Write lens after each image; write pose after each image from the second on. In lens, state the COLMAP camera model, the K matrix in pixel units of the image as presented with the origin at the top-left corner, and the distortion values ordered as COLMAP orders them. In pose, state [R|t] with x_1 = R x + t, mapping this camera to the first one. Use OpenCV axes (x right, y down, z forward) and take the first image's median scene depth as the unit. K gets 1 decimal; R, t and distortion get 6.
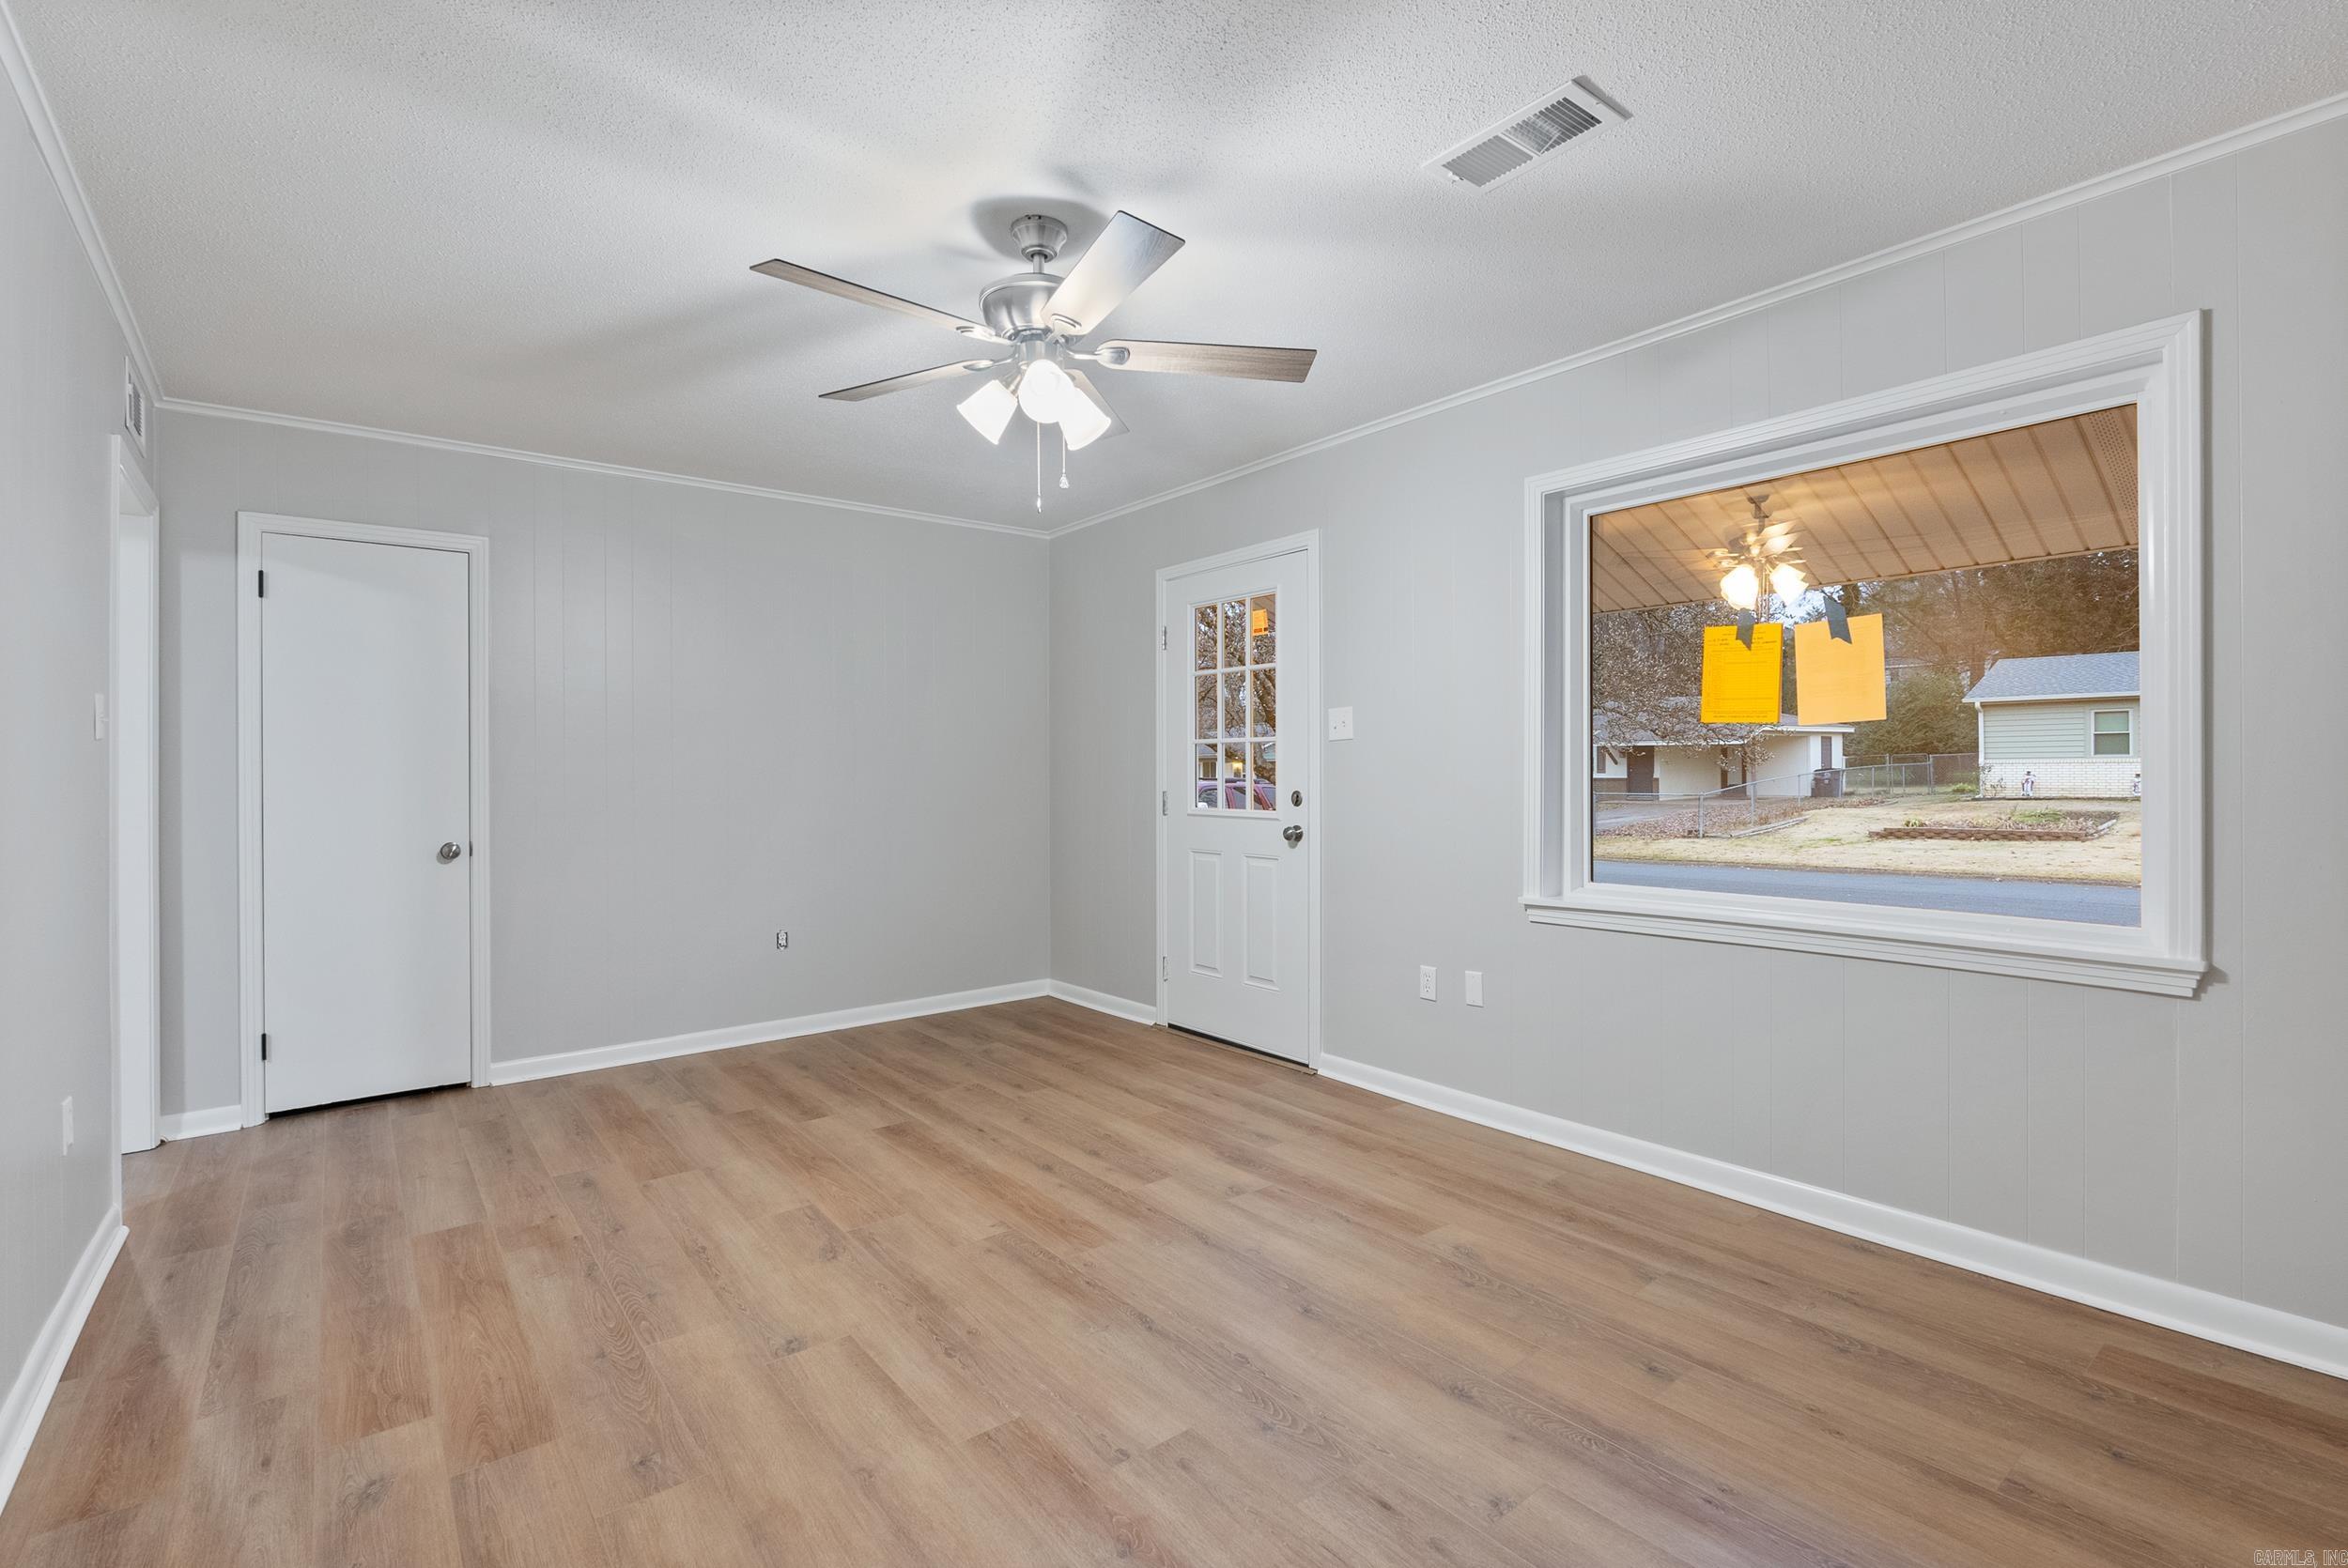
lens RADIAL K [[1056.3, 0, 1137.3], [0, 1056.3, 775.4], [0, 0, 1]] dist [-0.005373, -0.000171]
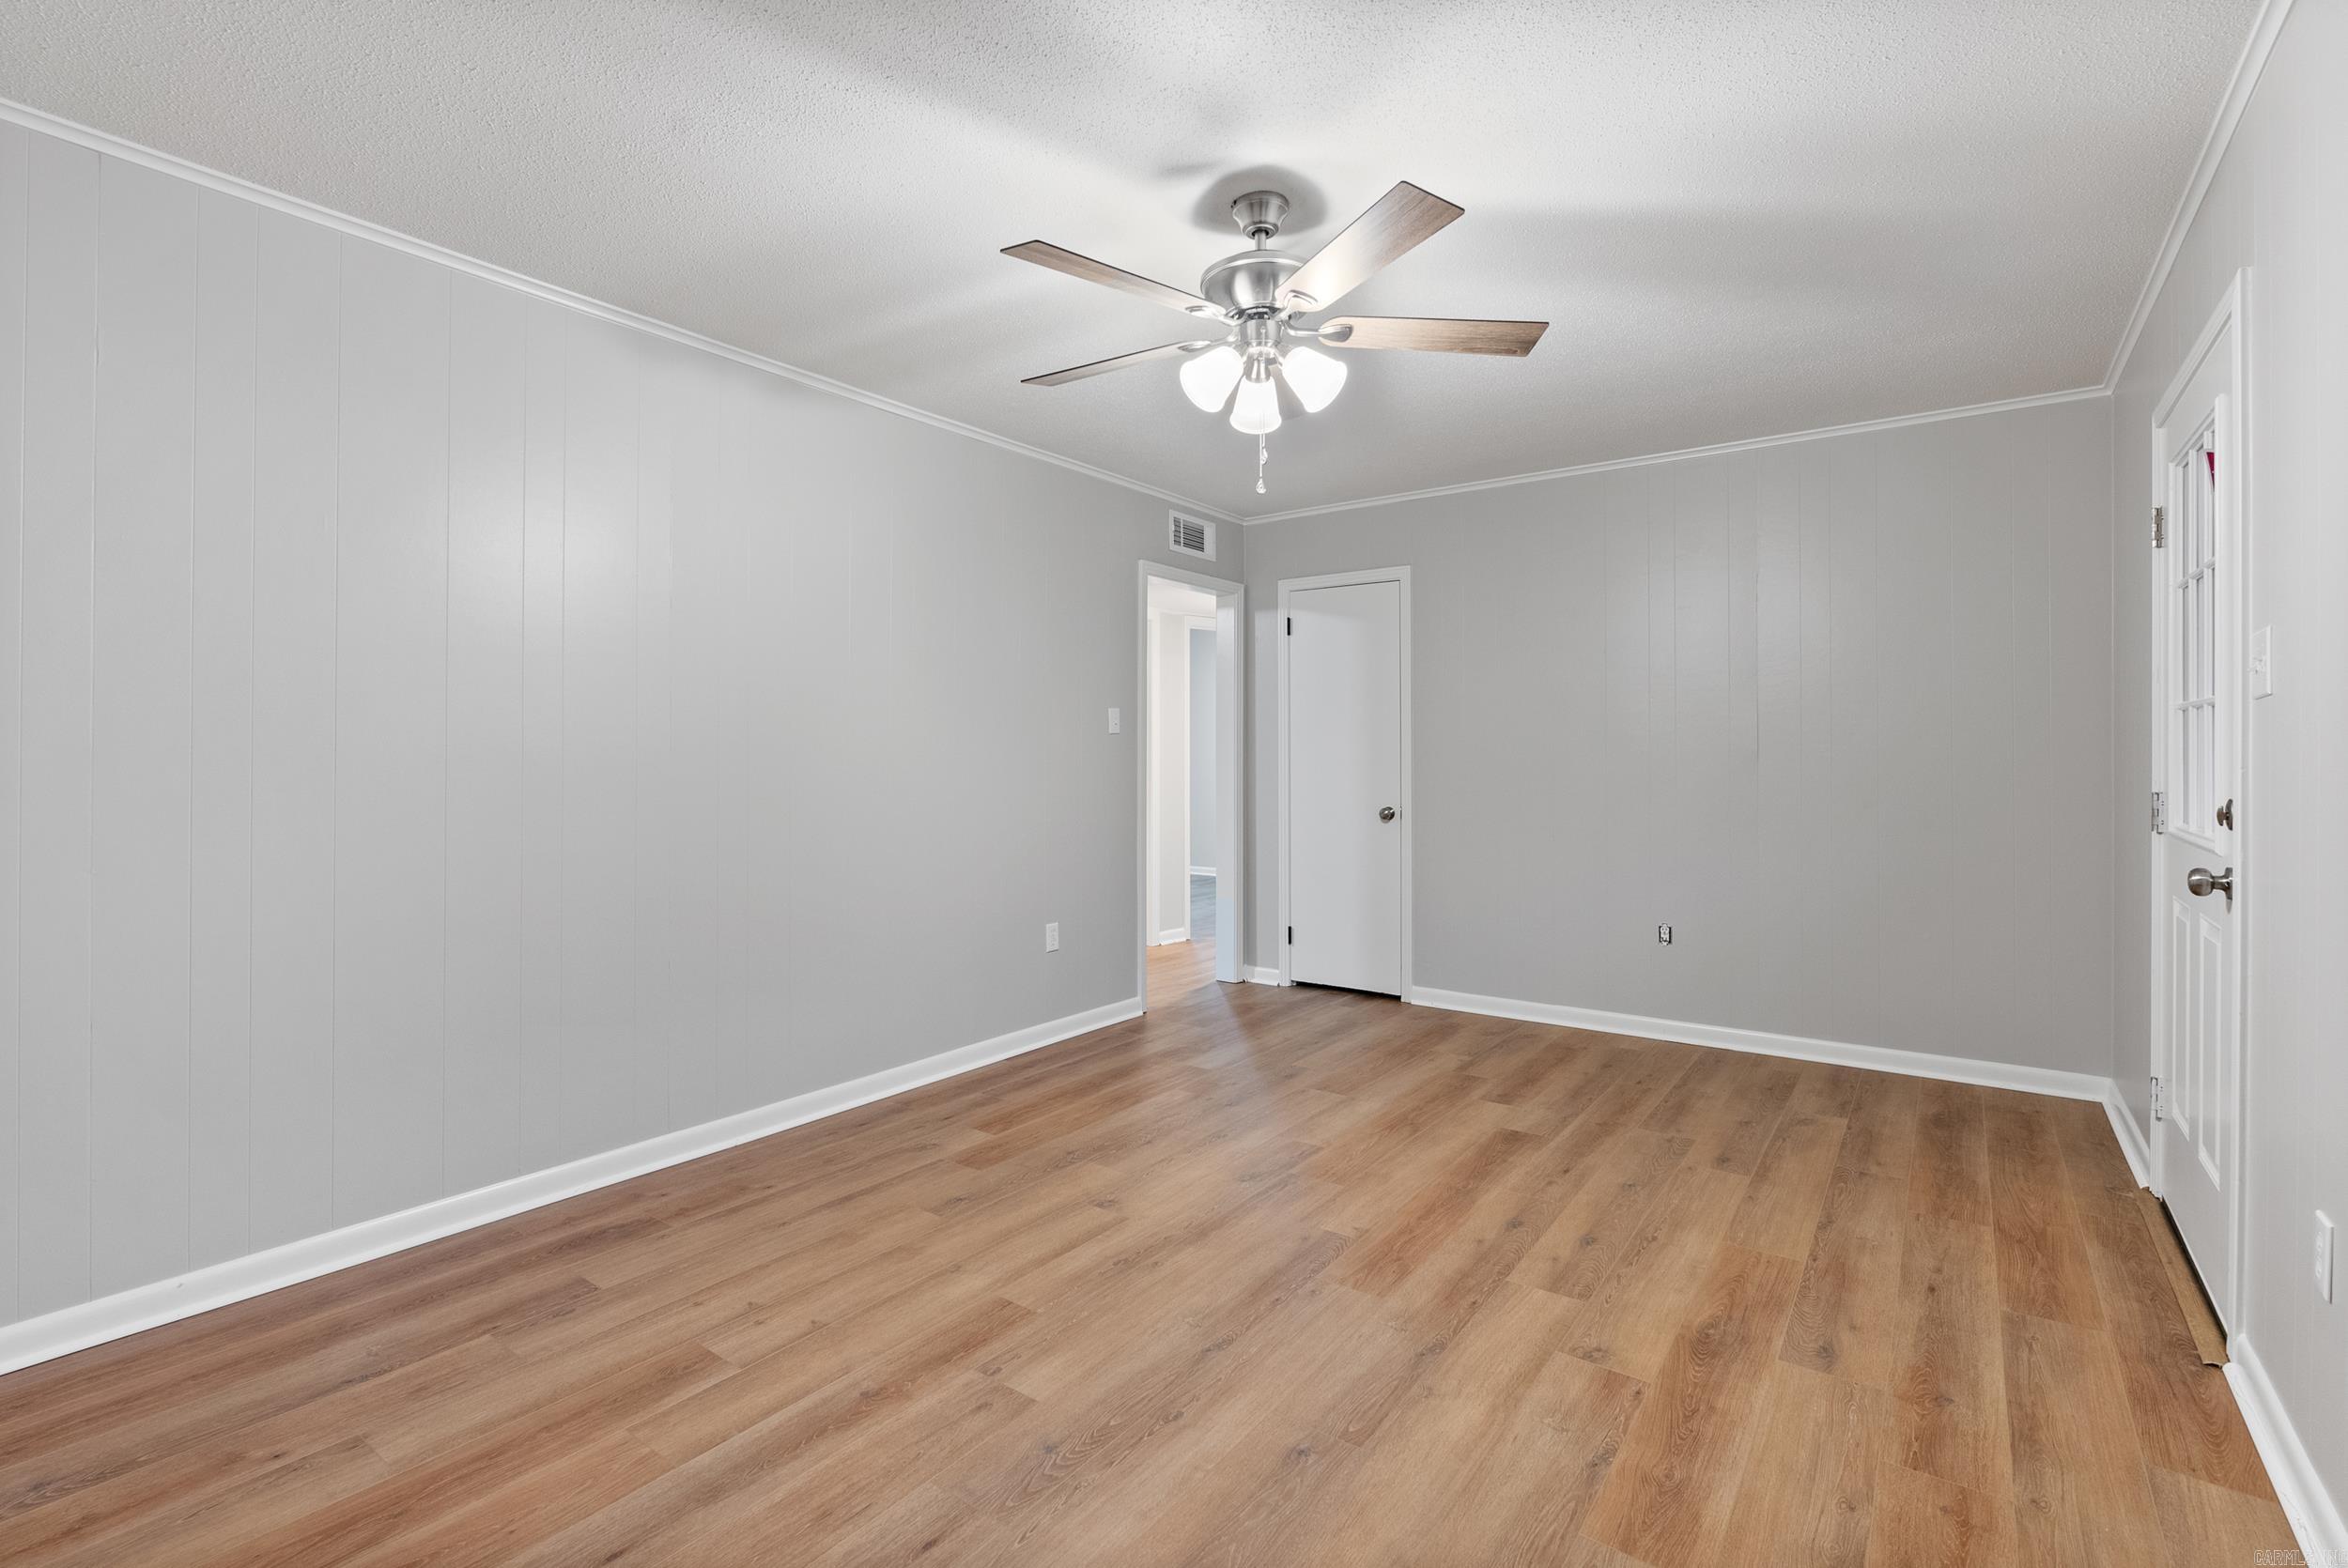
lens RADIAL K [[1048.7, 0, 1207.0], [0, 1048.7, 747.2], [0, 0, 1]] dist [-0.003493, 0.000087]
pose [[0.295026, 0.000644, -0.955489, 0.730292], [-0.005852, 0.999982, -0.001133, -0.008198], [0.955471, 0.005926, 0.295025, 0.585913]]
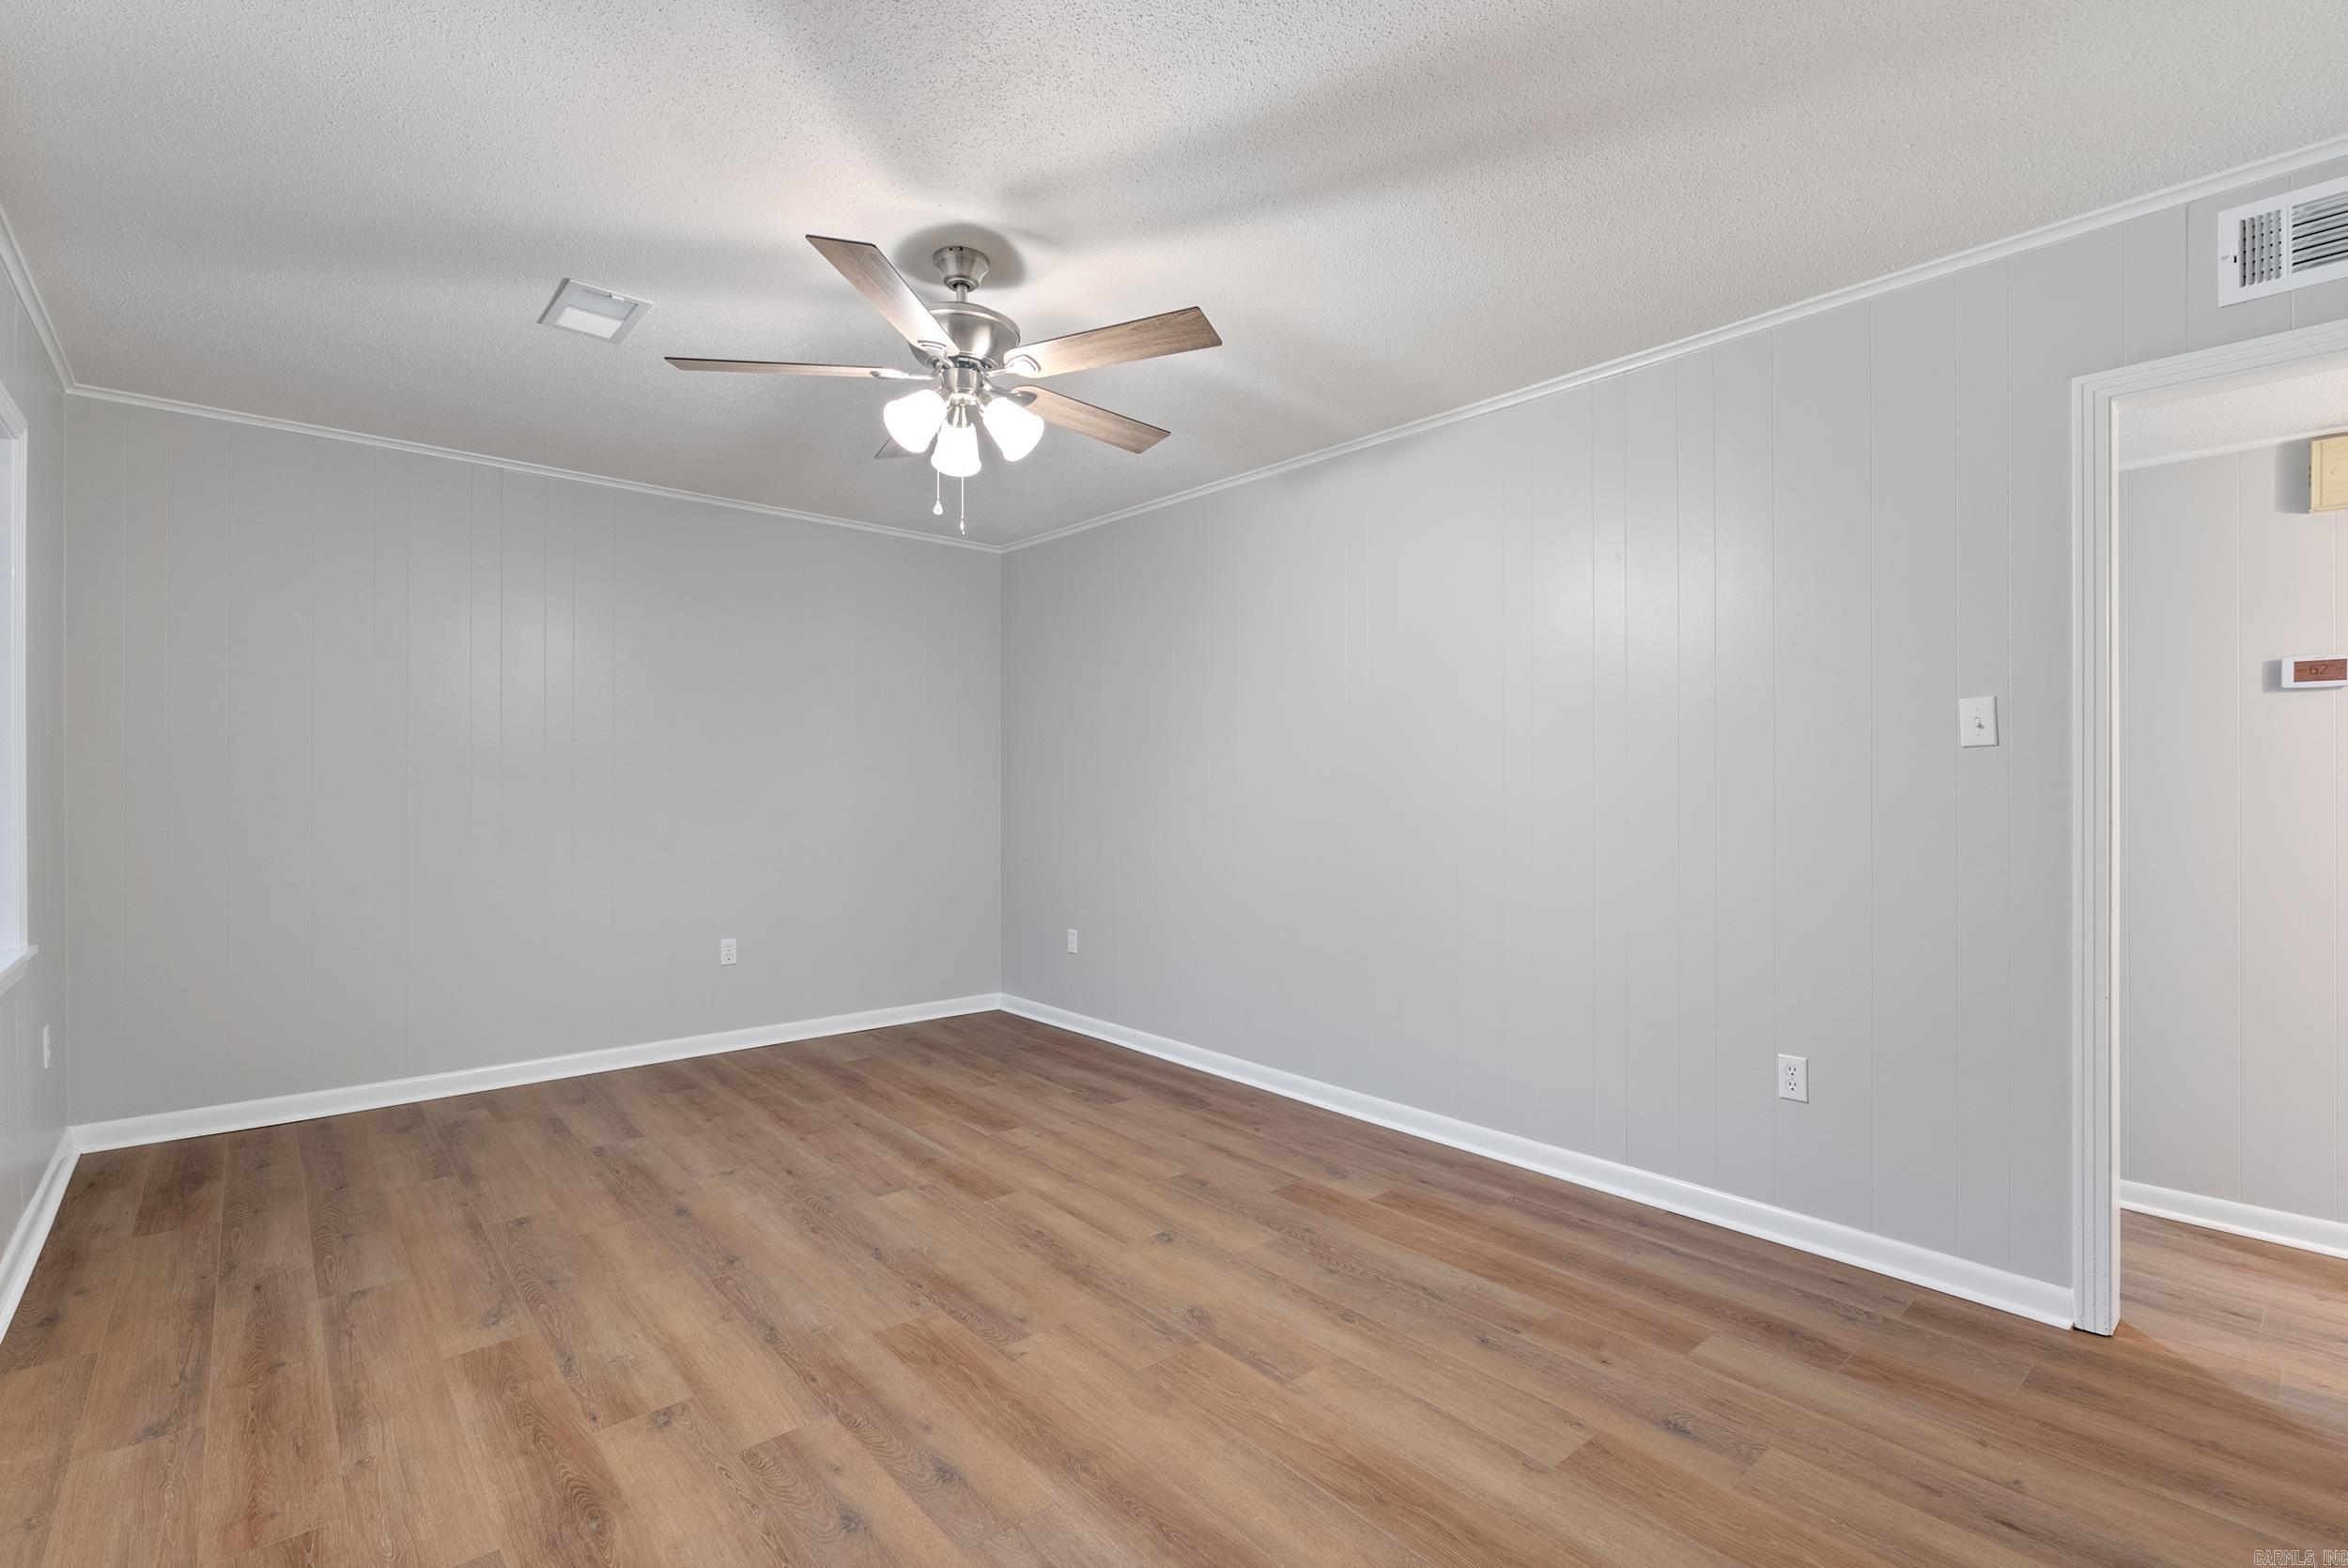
lens RADIAL K [[1056.3, 0, 1137.3], [0, 1056.3, 775.4], [0, 0, 1]] dist [-0.005373, -0.000171]
pose [[-0.998900, 0.006413, -0.046451, -0.188363], [0.006733, 0.999955, -0.006737, -0.004181], [0.046405, -0.007043, -0.998898, 1.798117]]
